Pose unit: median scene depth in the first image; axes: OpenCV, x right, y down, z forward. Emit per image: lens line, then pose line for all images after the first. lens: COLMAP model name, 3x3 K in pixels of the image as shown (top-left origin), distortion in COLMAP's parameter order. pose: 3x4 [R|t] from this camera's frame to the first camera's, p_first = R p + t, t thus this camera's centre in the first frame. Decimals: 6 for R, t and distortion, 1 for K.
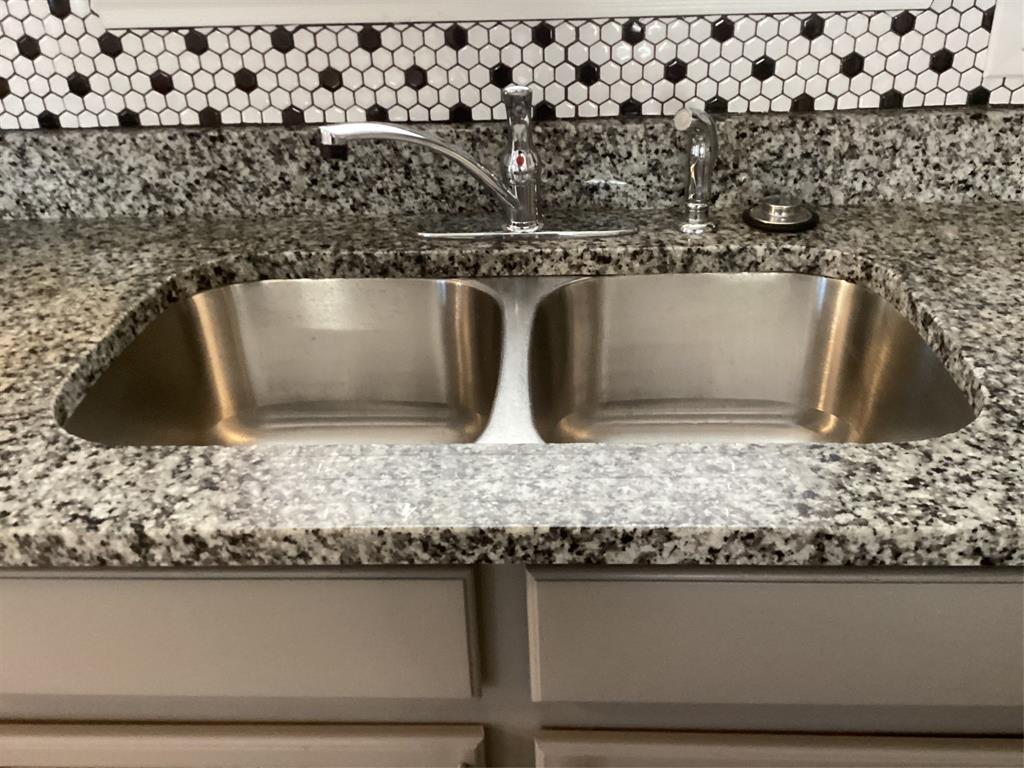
lens RADIAL K [[925.4, 0, 512.4], [0, 925.4, 383.6], [0, 0, 1]] dist [0.064527, -0.095479]
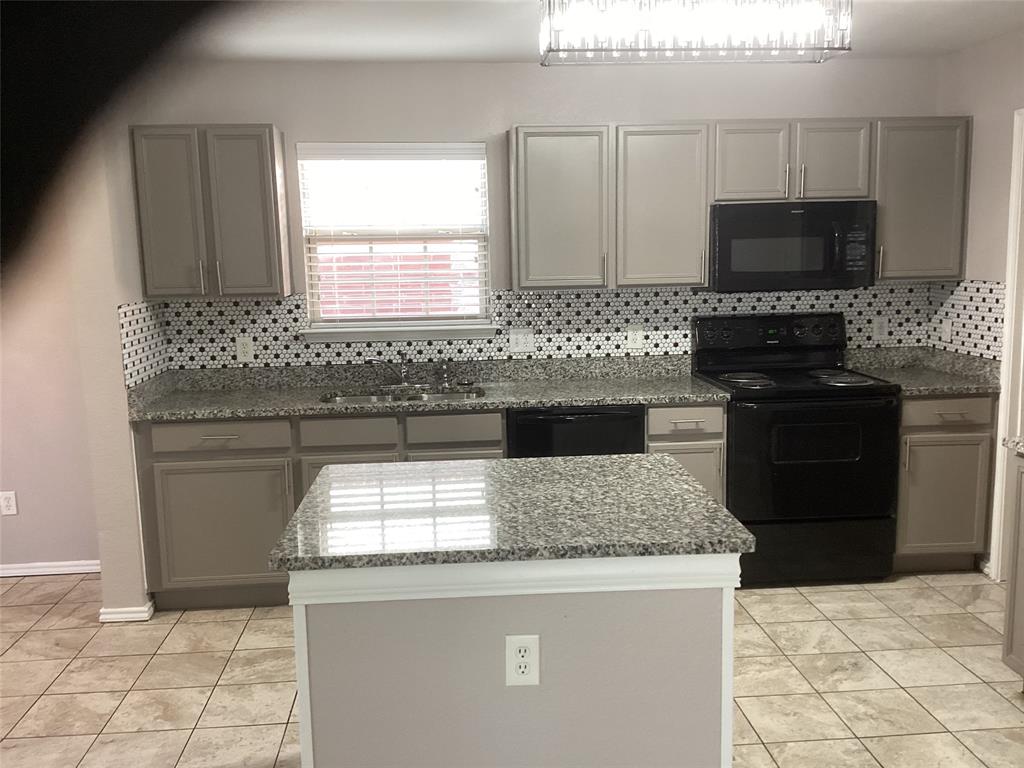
lens RADIAL K [[925.4, 0, 505.3], [0, 925.4, 381.8], [0, 0, 1]] dist [0.064527, -0.095479]
pose [[0.993846, -0.005111, 0.110650, -0.001967], [0.044730, 0.932383, -0.358695, 1.326013], [-0.101335, 0.361437, 0.926874, -2.911129]]
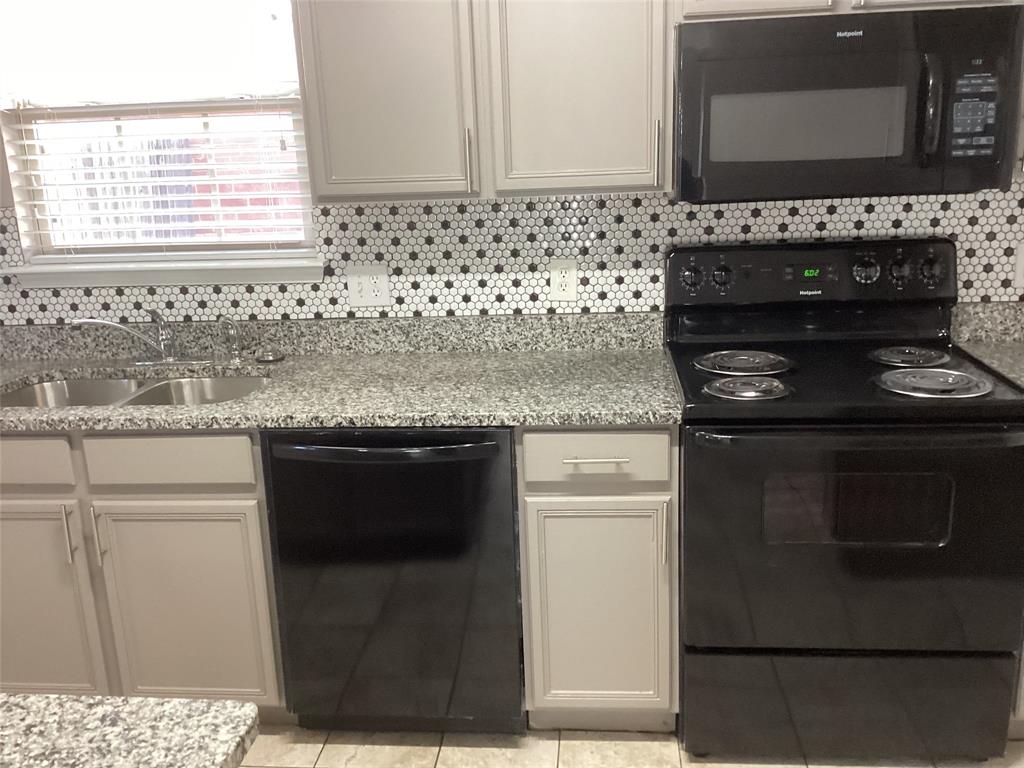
lens RADIAL K [[925.4, 0, 517.5], [0, 925.4, 388.0], [0, 0, 1]] dist [0.064527, -0.095479]
pose [[0.998490, 0.006461, -0.054547, 1.079507], [-0.019413, 0.970478, -0.240406, 0.489461], [0.051384, 0.241102, 0.969139, -1.385867]]
